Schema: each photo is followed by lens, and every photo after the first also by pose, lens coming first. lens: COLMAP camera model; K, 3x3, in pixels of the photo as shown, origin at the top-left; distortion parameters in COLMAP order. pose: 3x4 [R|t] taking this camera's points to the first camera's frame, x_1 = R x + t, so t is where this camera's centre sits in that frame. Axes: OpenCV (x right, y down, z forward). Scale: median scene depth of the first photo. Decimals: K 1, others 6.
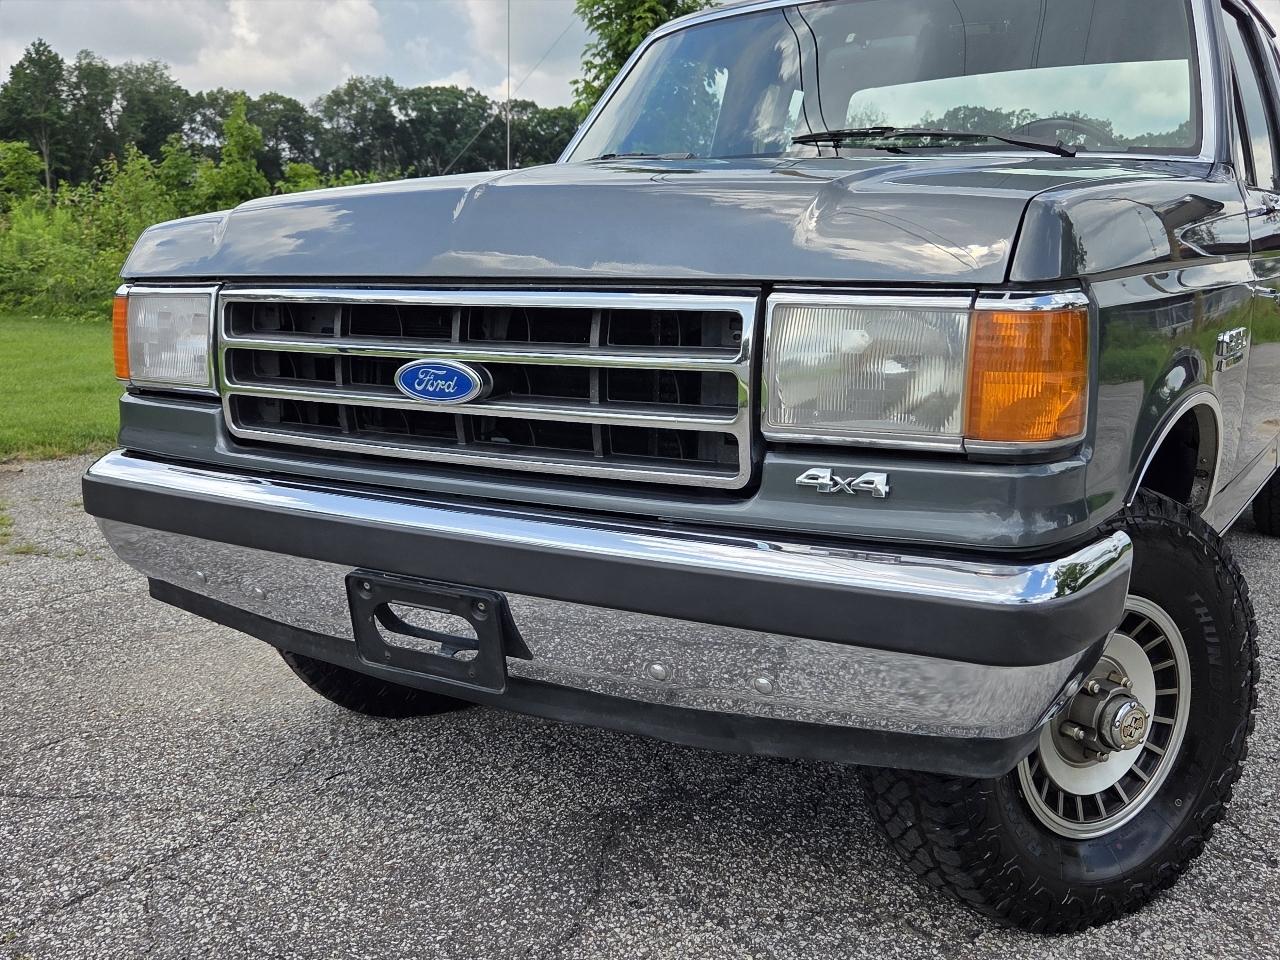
lens RADIAL K [[1252.8, 0, 651.3], [0, 1252.8, 481.4], [0, 0, 1]] dist [0.076108, -0.070244]
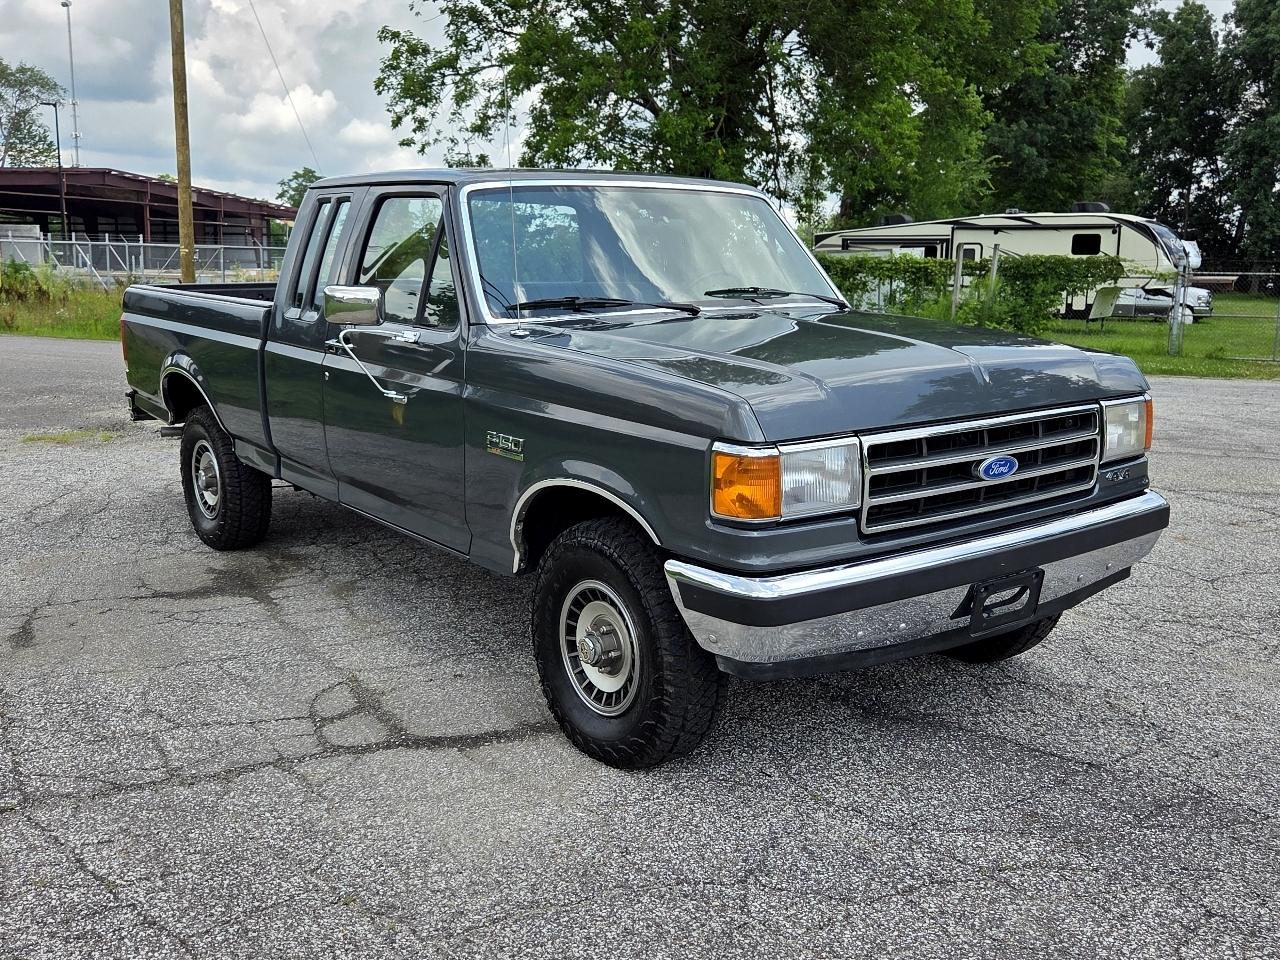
lens RADIAL K [[1233.5, 0, 692.6], [0, 1233.5, 486.1], [0, 0, 1]] dist [0.066144, -0.063335]
pose [[0.321038, -0.184462, 0.928929, -2.024262], [0.153227, 0.978043, 0.141260, -0.382217], [-0.934589, 0.096987, 0.342253, 0.805700]]
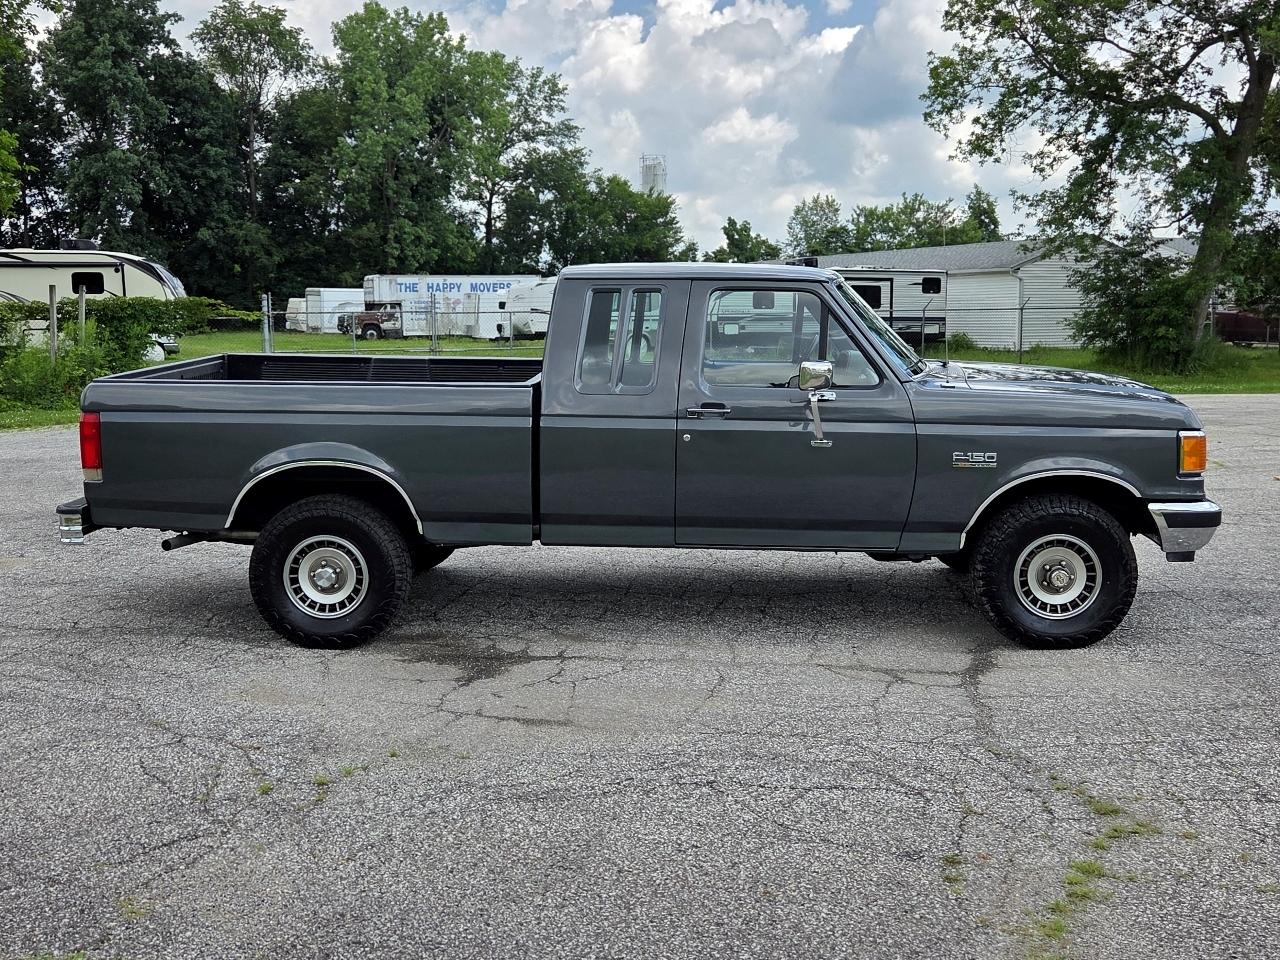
lens RADIAL K [[1309.7, 0, 622.8], [0, 1309.7, 475.0], [0, 0, 1]] dist [0.076559, -0.081617]
pose [[-0.505758, -0.133051, 0.852353, -2.516569], [0.145873, 0.960617, 0.236507, -1.043908], [-0.850253, 0.243950, -0.466431, 3.953287]]
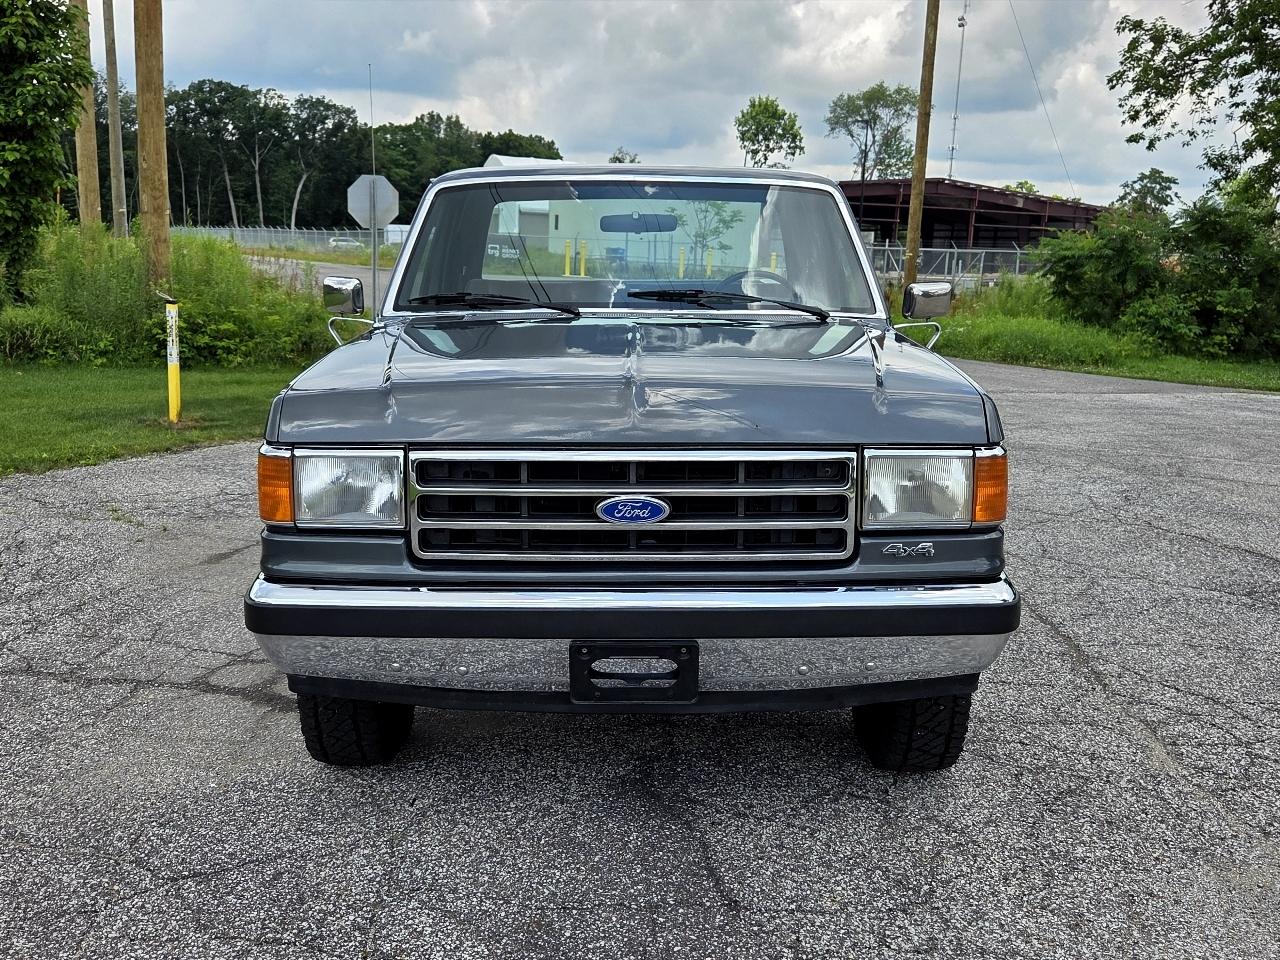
lens RADIAL K [[1252.8, 0, 651.3], [0, 1252.8, 481.4], [0, 0, 1]] dist [0.076108, -0.070244]
pose [[0.827301, -0.100182, 0.552753, -1.000267], [0.085028, 0.994964, 0.053068, -0.195475], [-0.555286, 0.003096, 0.831654, -0.285582]]
